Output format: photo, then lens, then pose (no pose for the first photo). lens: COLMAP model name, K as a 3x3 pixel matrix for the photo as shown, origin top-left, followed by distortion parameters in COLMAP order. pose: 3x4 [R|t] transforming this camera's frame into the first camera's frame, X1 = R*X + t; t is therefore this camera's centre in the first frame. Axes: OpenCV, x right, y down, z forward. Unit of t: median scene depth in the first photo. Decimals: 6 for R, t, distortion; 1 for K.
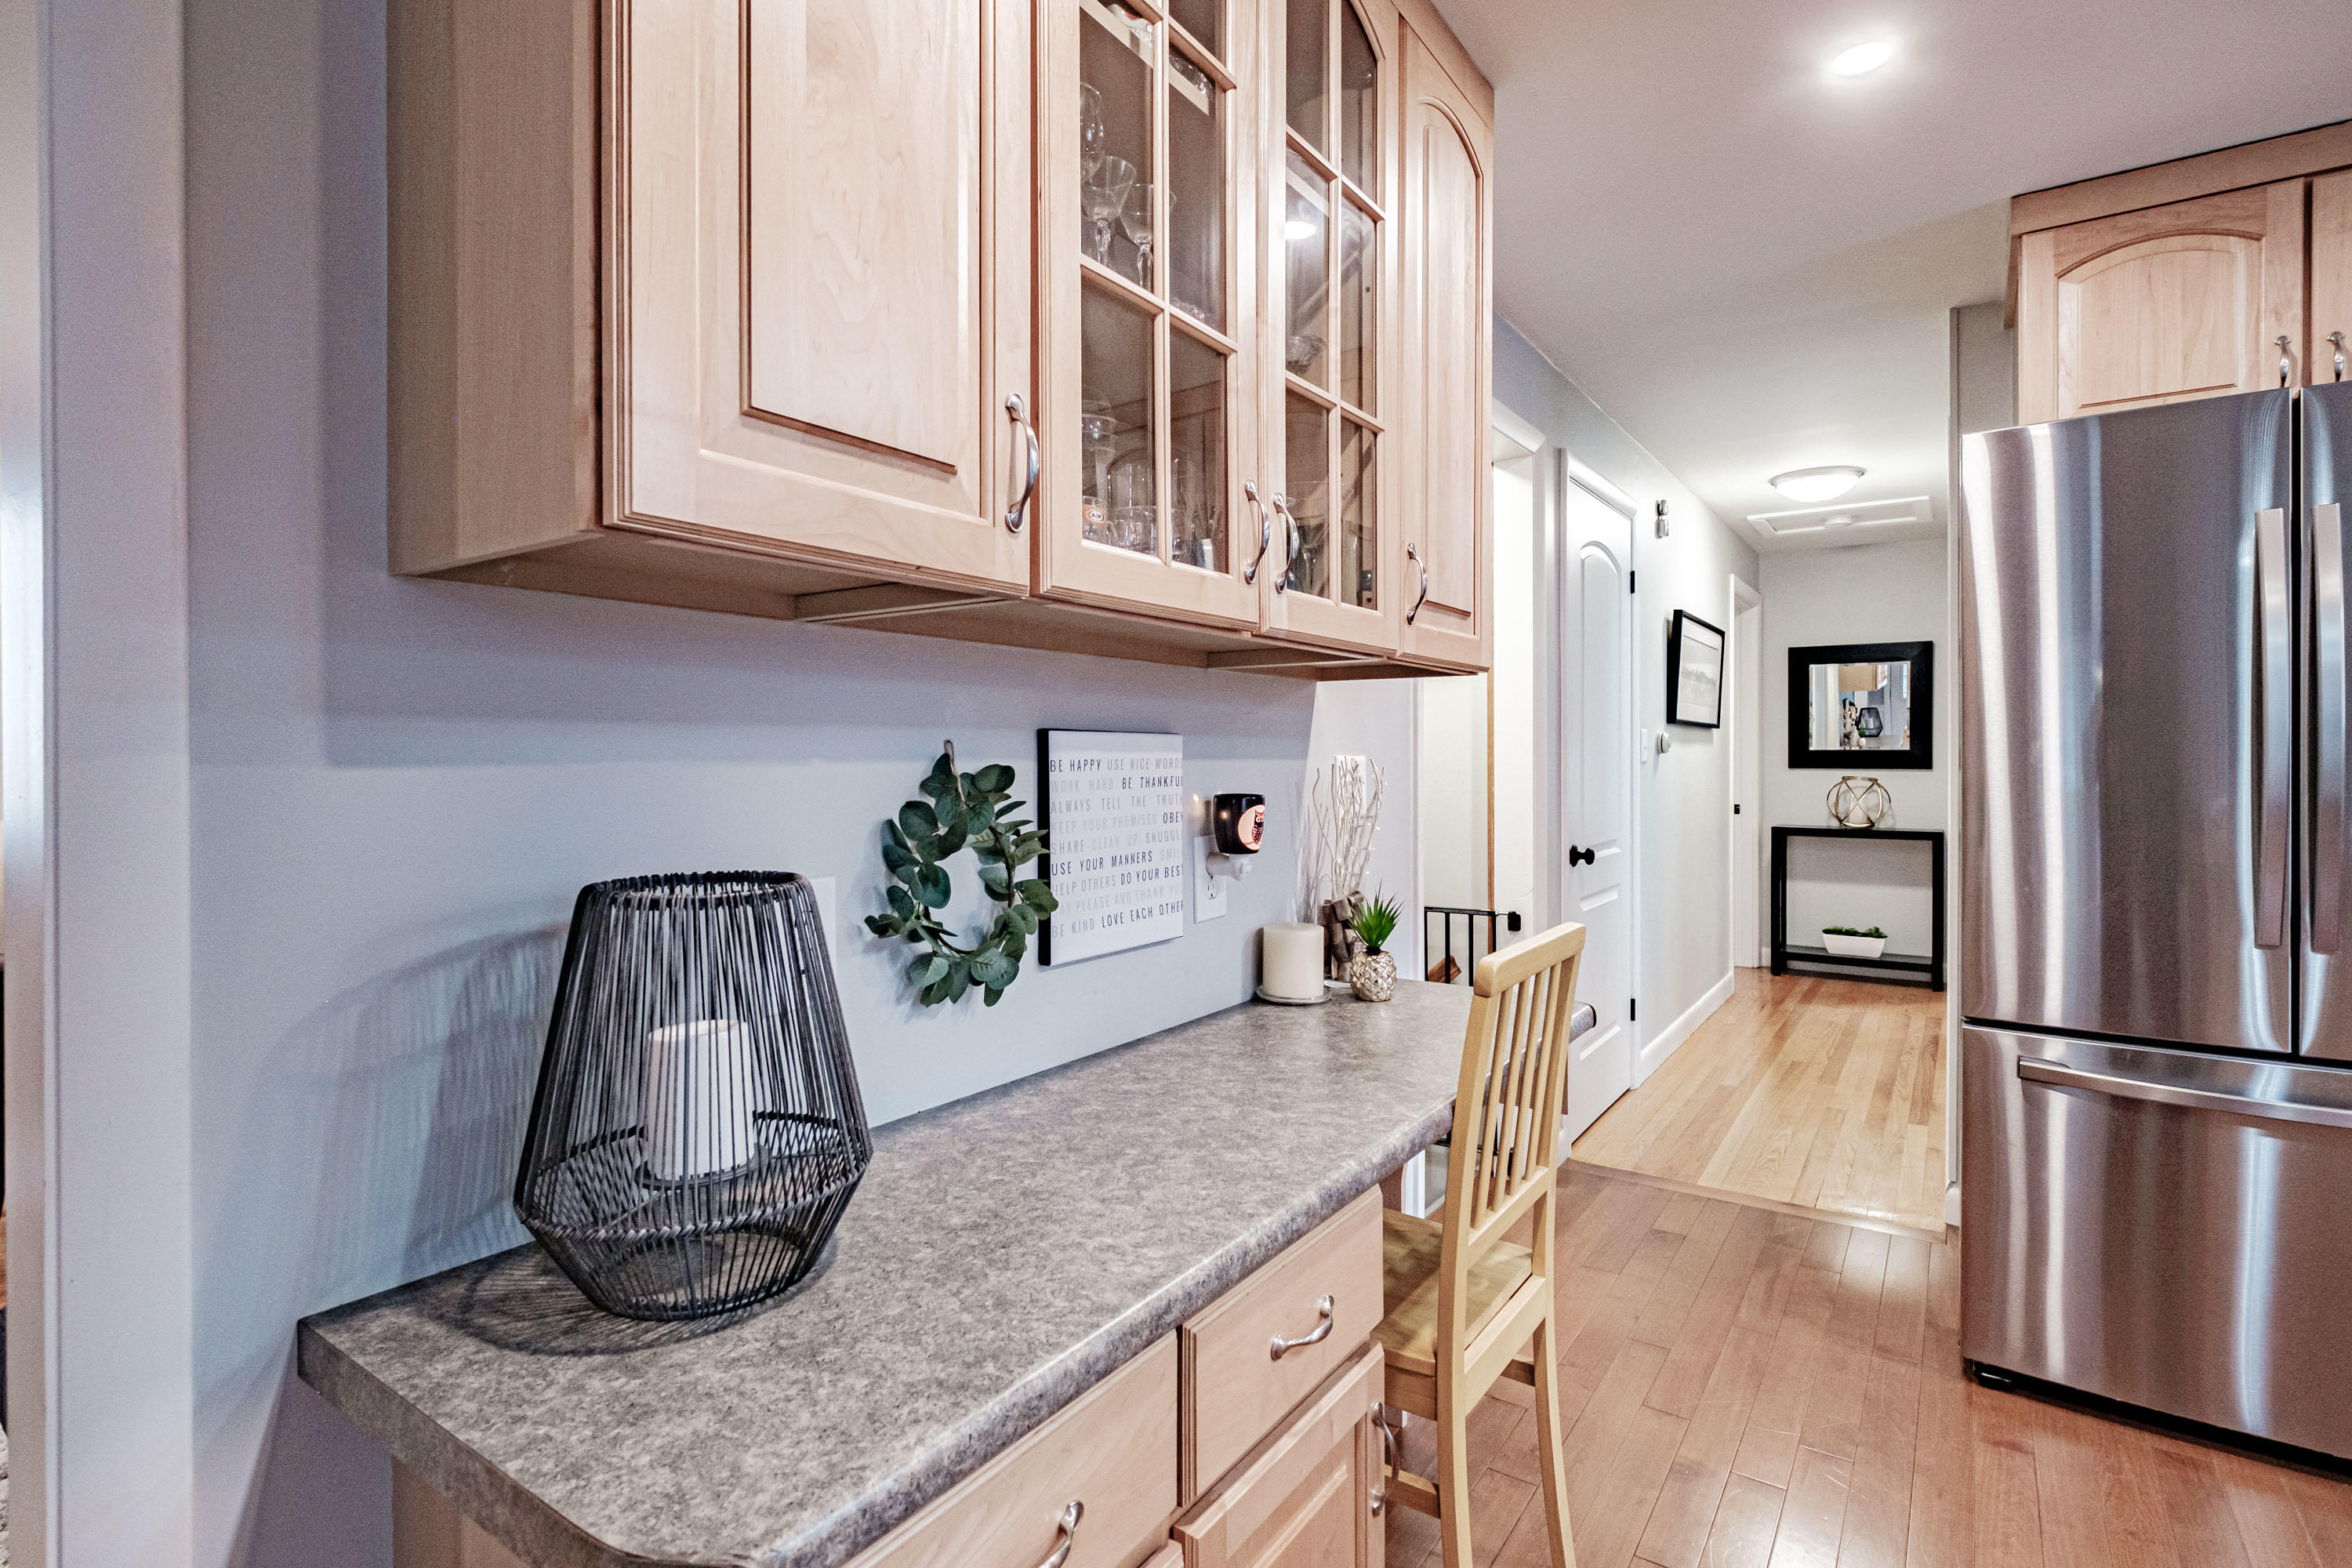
lens RADIAL K [[1186.9, 0, 1174.4], [0, 1186.9, 763.3], [0, 0, 1]] dist [0.005979, -0.000532]
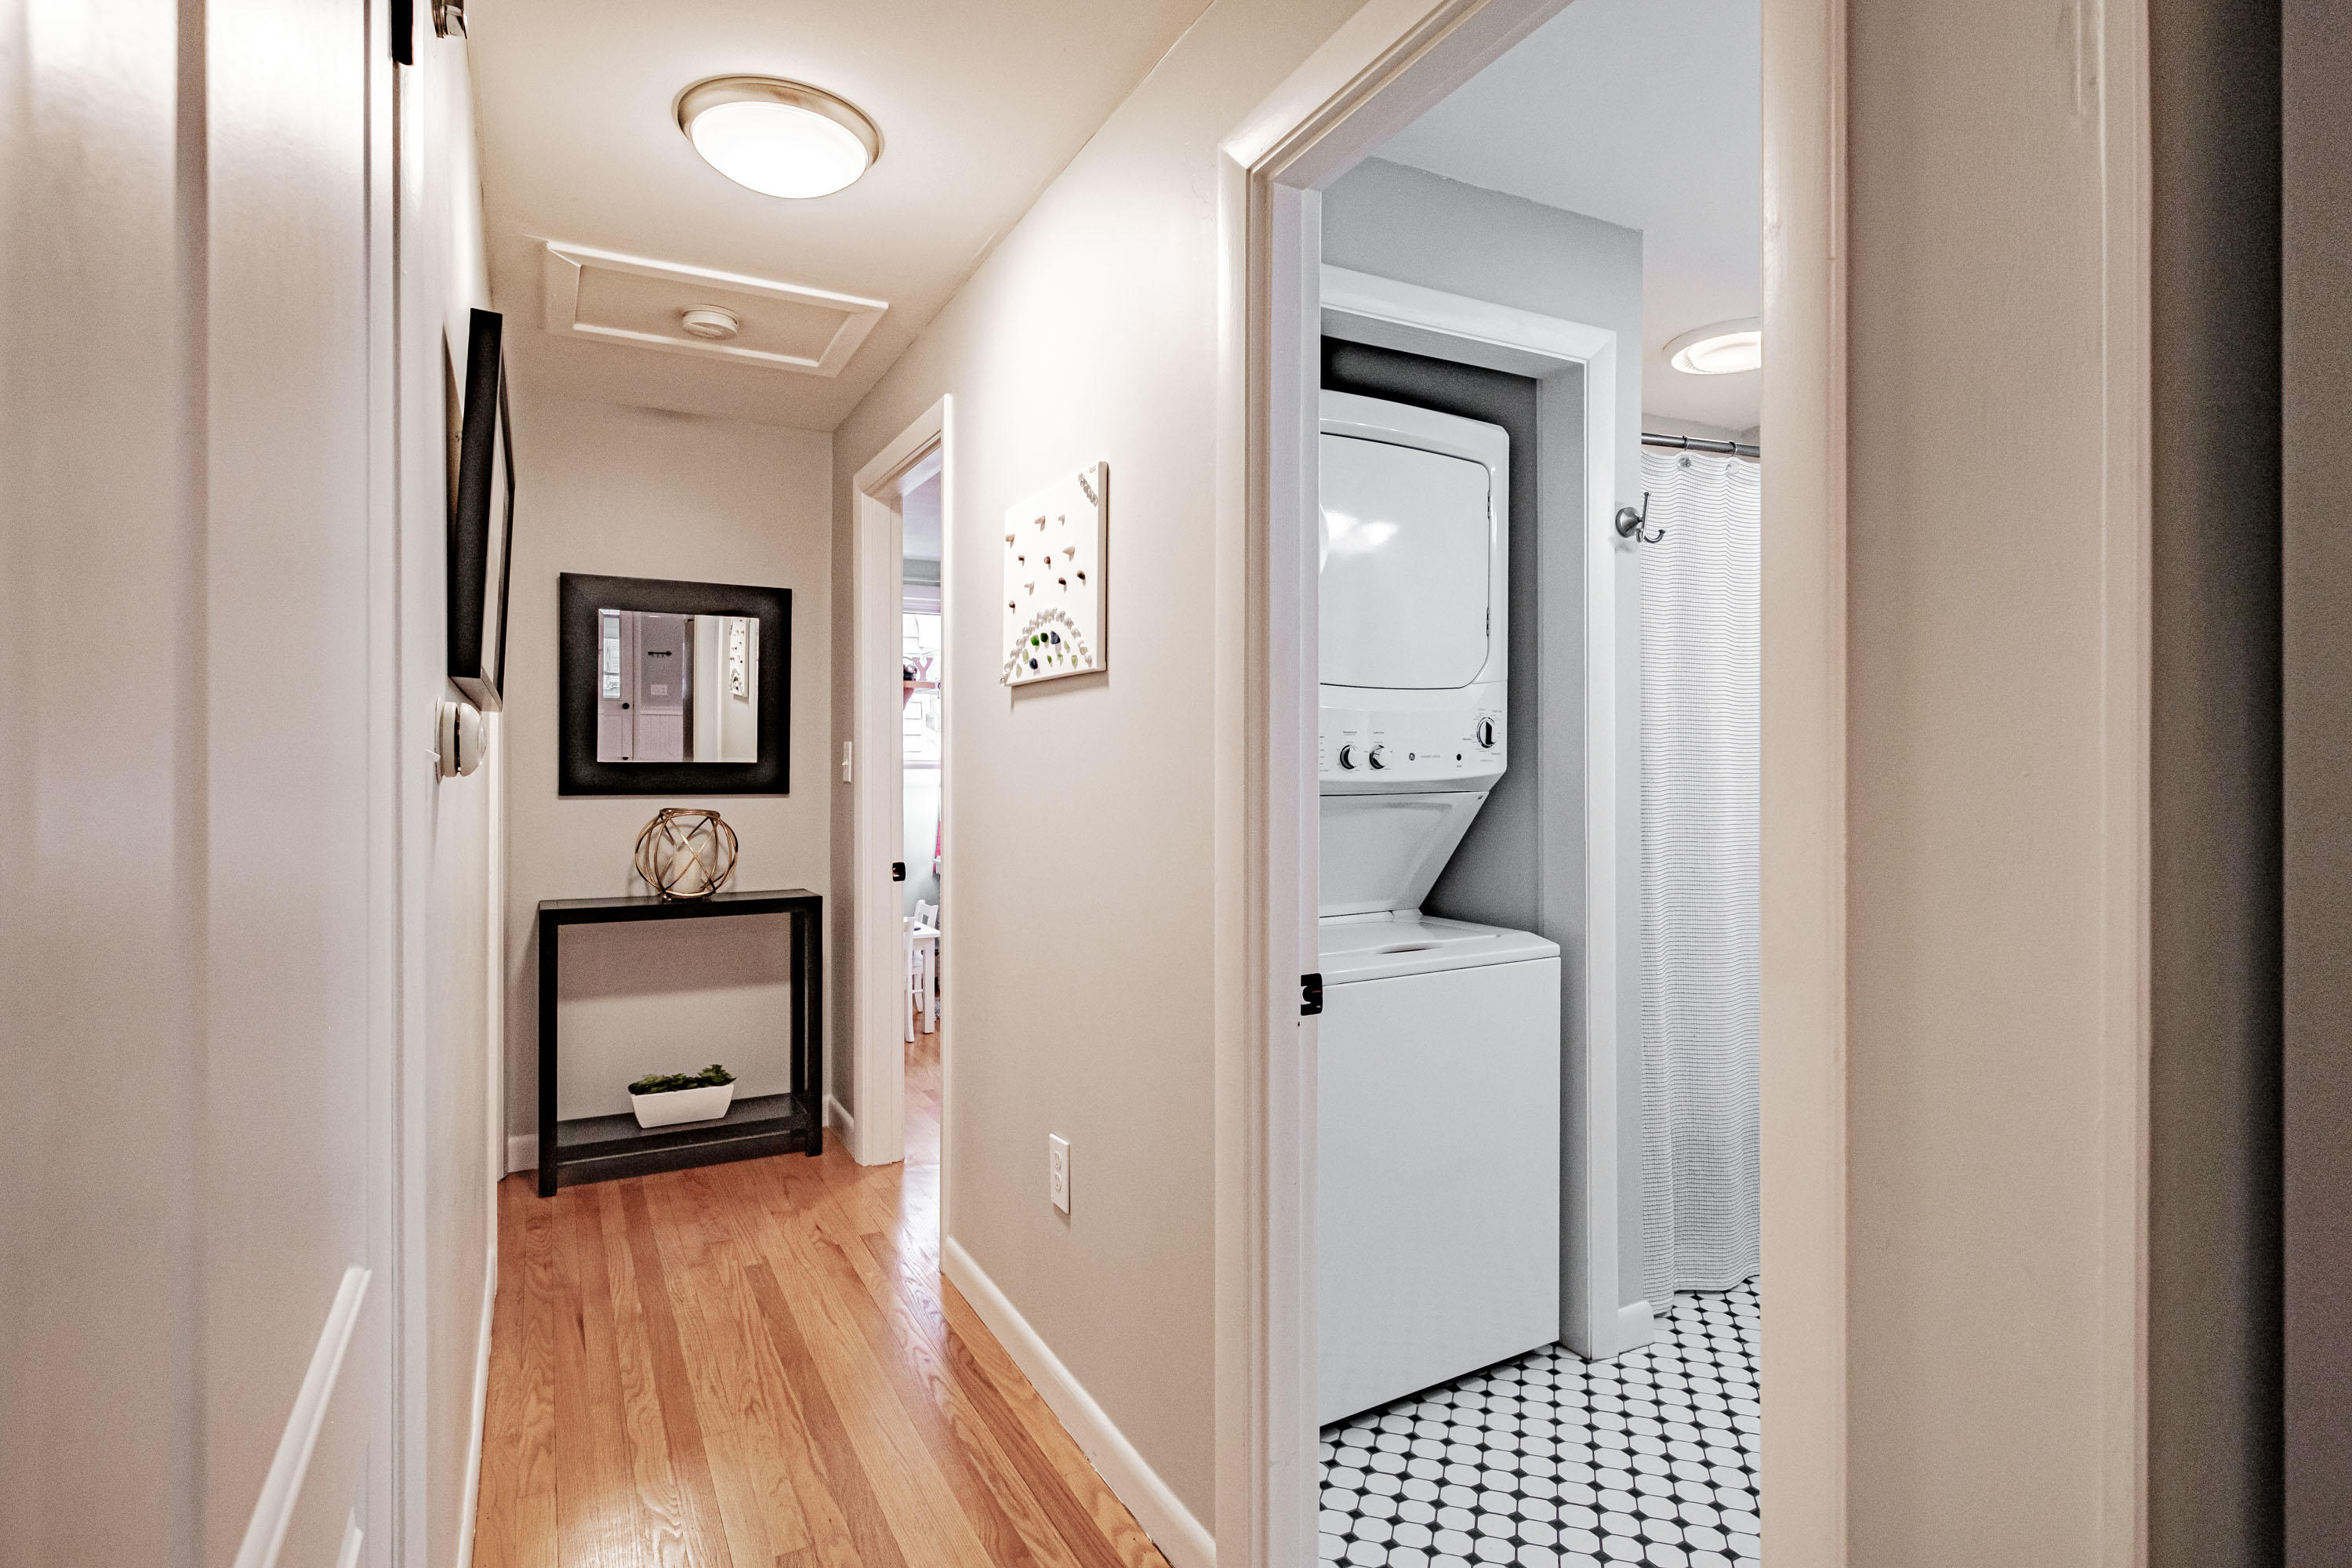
lens RADIAL K [[1186.9, 0, 1177.8], [0, 1186.9, 767.7], [0, 0, 1]] dist [0.005979, -0.000532]
pose [[0.463218, -0.001365, 0.886243, 0.176258], [0.004638, 0.999989, -0.000884, -0.007125], [-0.886232, 0.004520, 0.463219, 0.525652]]
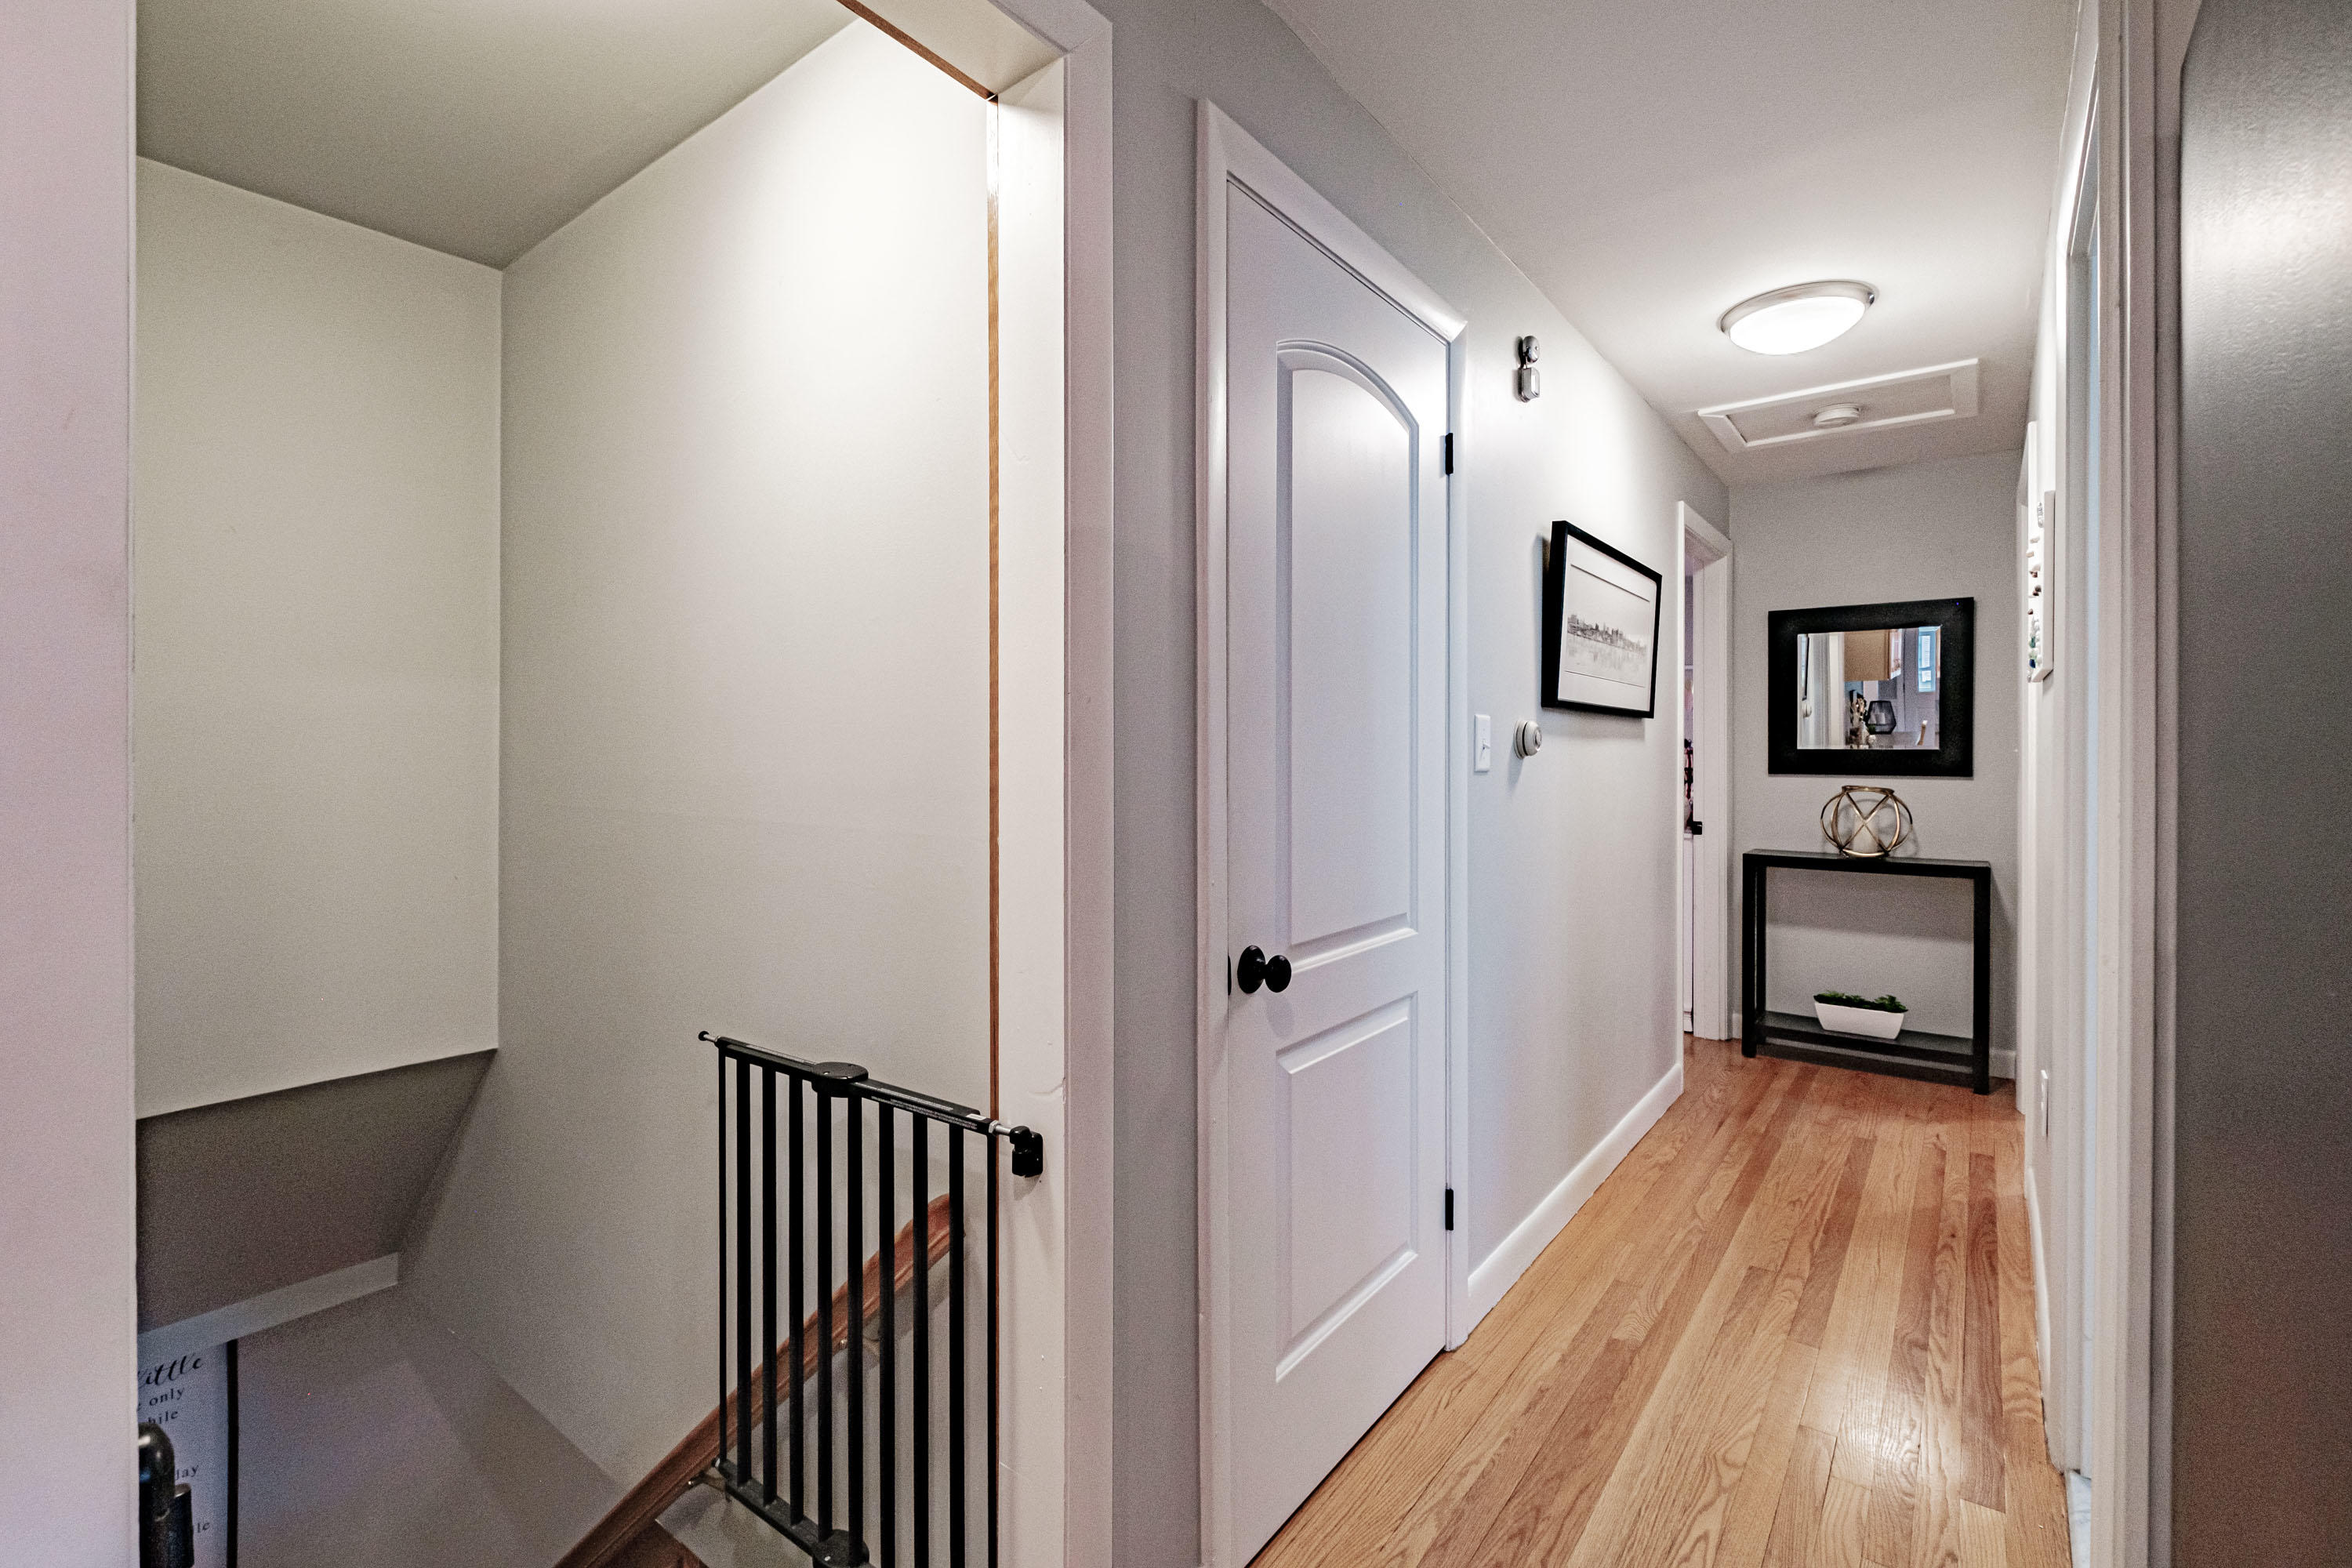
lens RADIAL K [[1045.0, 0, 1173.0], [0, 1045.0, 760.1], [0, 0, 1]] dist [0.003279, -0.003230]
pose [[0.997885, 0.000581, -0.064998, 0.197398], [-0.000532, 1.000000, 0.000773, -0.004999], [0.064998, -0.000737, 0.997885, 0.340220]]
